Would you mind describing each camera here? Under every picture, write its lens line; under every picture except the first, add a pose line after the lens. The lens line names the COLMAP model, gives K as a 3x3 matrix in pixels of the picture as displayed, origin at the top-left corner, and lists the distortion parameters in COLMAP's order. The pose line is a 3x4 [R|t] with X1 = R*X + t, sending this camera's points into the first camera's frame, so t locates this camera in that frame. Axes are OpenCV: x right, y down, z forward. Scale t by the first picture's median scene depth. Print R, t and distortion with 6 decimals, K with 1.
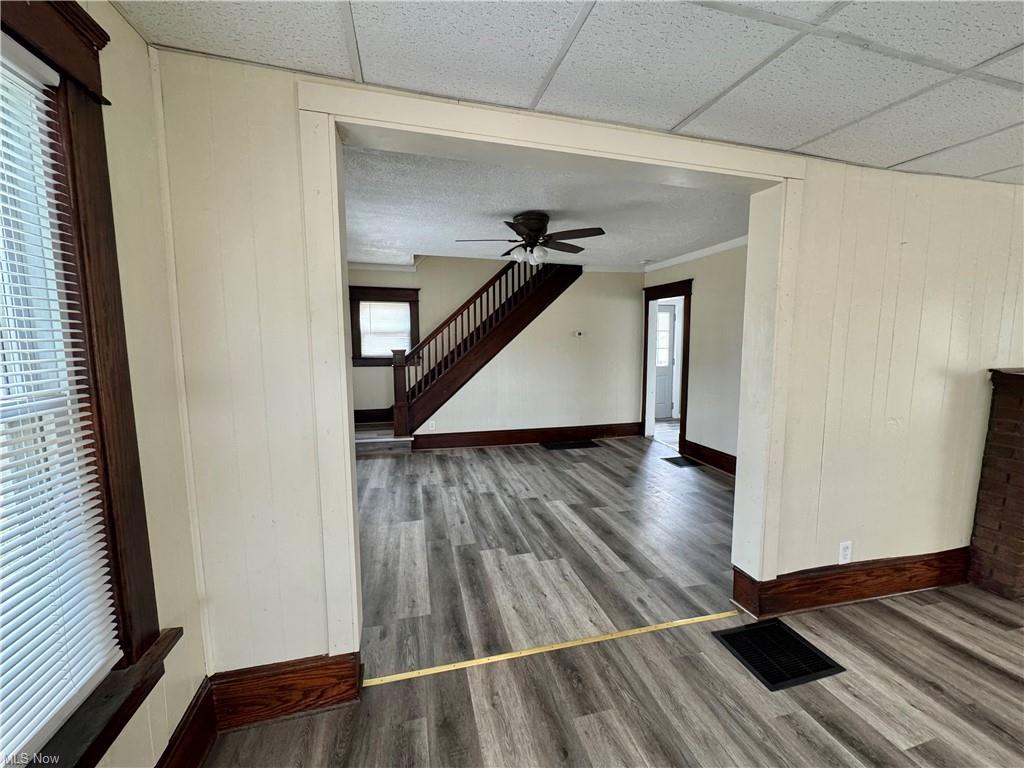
lens RADIAL K [[410.0, 0, 511.0], [0, 410.0, 388.1], [0, 0, 1]] dist [-0.003303, 0.000124]
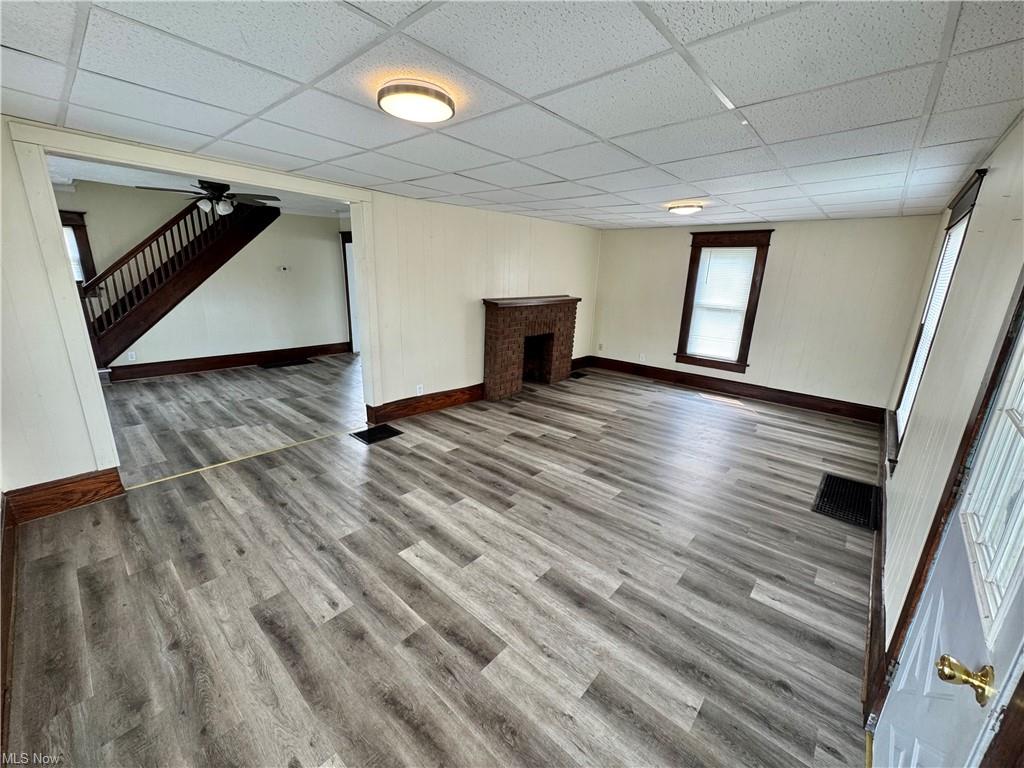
lens RADIAL K [[410.0, 0, 513.7], [0, 410.0, 385.0], [0, 0, 1]] dist [-0.003303, 0.000124]
pose [[0.828180, -0.120015, 0.547461, 0.048917], [0.029673, 0.984823, 0.171006, 0.023013], [-0.559676, -0.125379, 0.819172, -0.601647]]
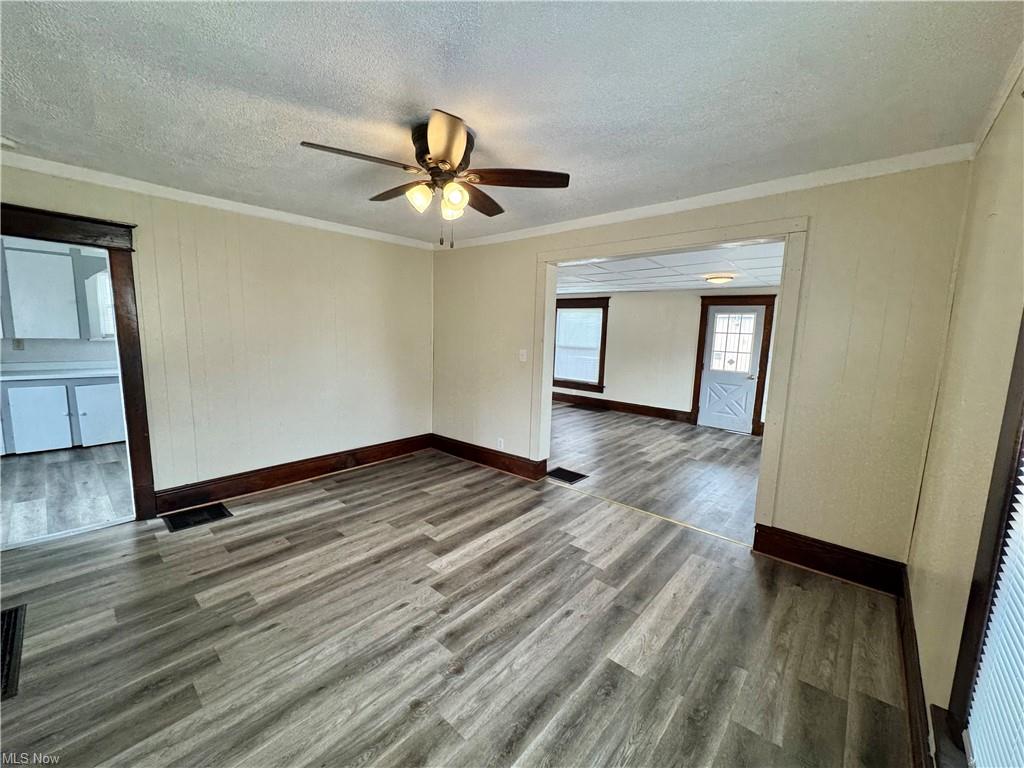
lens RADIAL K [[410.0, 0, 512.8], [0, 410.0, 384.8], [0, 0, 1]] dist [-0.003303, 0.000124]
pose [[-0.571863, -0.122865, 0.811096, -0.530443], [0.062724, 0.979278, 0.192565, -0.170568], [-0.817948, 0.160996, -0.552306, 1.285953]]
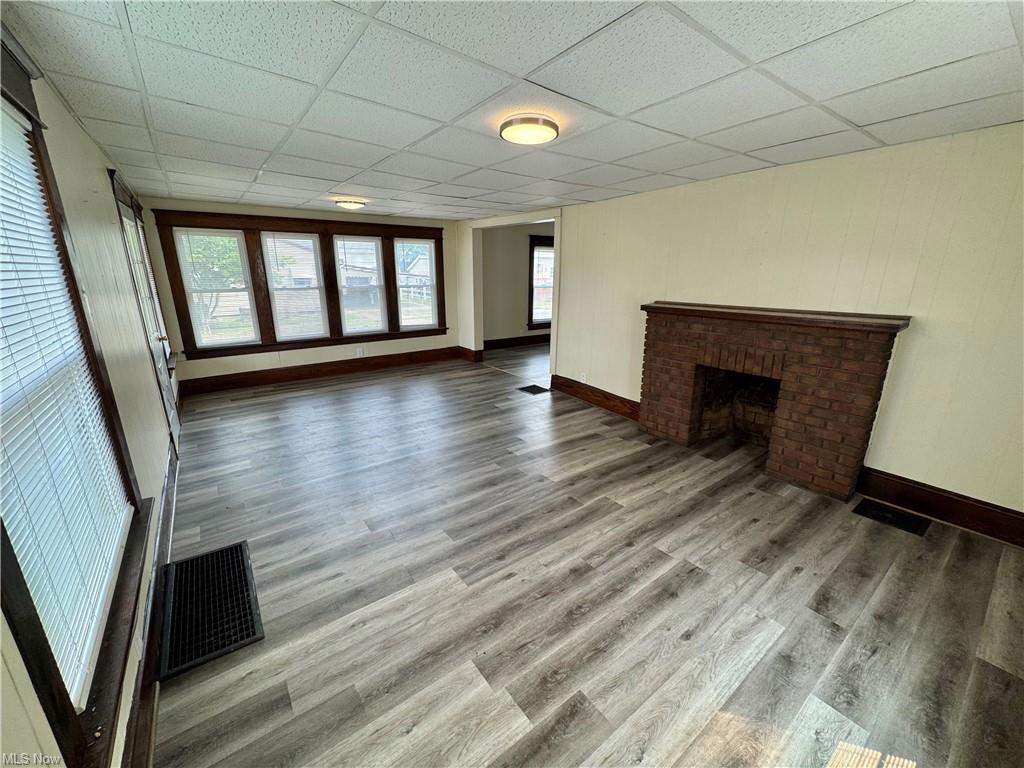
lens RADIAL K [[410.0, 0, 511.9], [0, 410.0, 385.5], [0, 0, 1]] dist [-0.003303, 0.000124]
pose [[0.378991, 0.254659, -0.889671, 1.684021], [-0.114160, 0.966913, 0.228138, -0.017554], [0.918332, 0.015103, 0.395523, -0.156753]]
